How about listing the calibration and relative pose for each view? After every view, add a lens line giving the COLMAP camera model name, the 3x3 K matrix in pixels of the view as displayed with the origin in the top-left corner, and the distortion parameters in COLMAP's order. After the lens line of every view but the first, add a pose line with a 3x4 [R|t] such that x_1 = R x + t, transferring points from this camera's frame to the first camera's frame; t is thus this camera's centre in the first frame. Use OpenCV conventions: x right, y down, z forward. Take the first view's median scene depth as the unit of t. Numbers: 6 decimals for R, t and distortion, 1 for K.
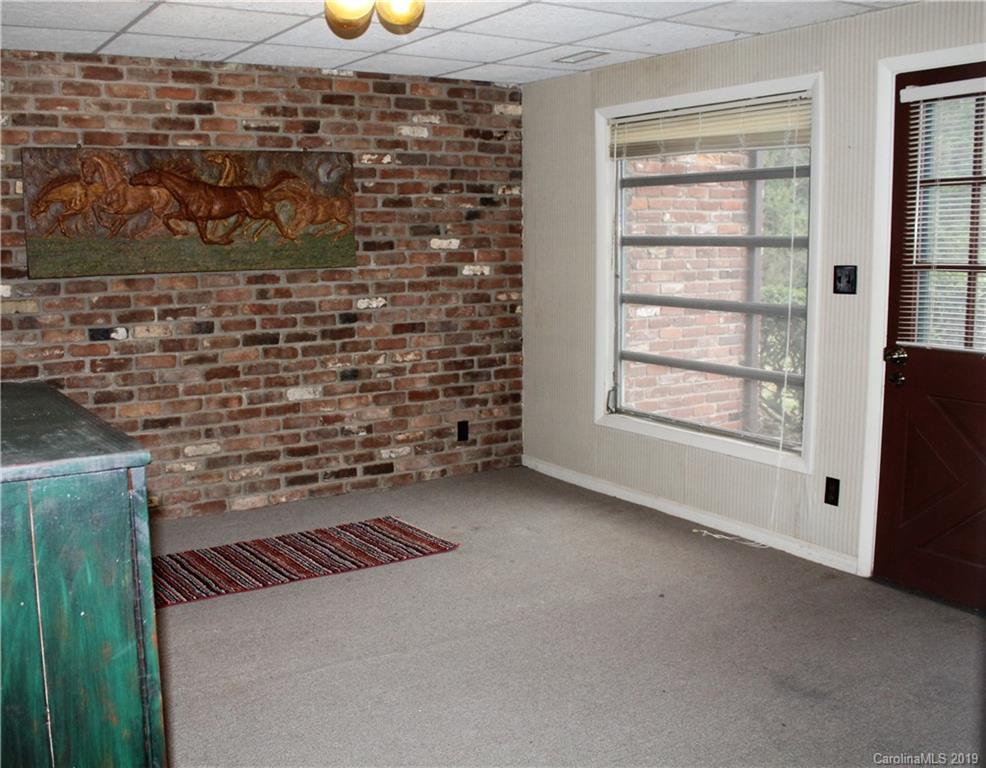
lens RADIAL K [[1122.3, 0, 493.0], [0, 1122.3, 381.5], [0, 0, 1]] dist [-0.010649, 0.000000]
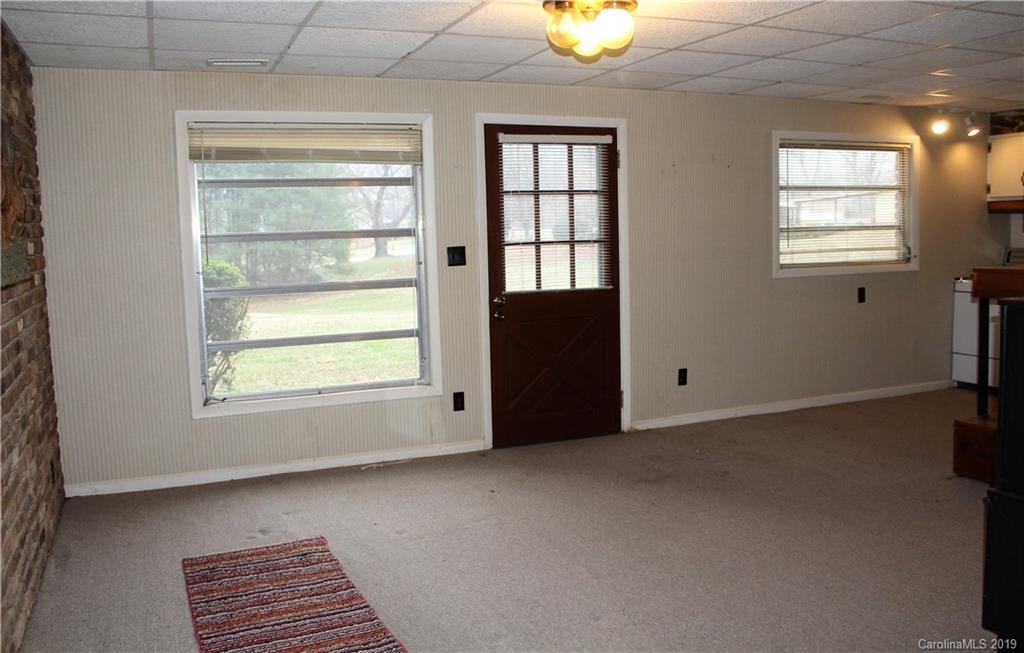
lens RADIAL K [[871.3, 0, 513.2], [0, 871.3, 328.9], [0, 0, 1]] dist [-0.073257, -0.003905]
pose [[0.145963, -0.101967, 0.984021, -0.695064], [0.162322, 0.983662, 0.077852, -0.062385], [-0.975882, 0.148365, 0.160130, 0.645329]]
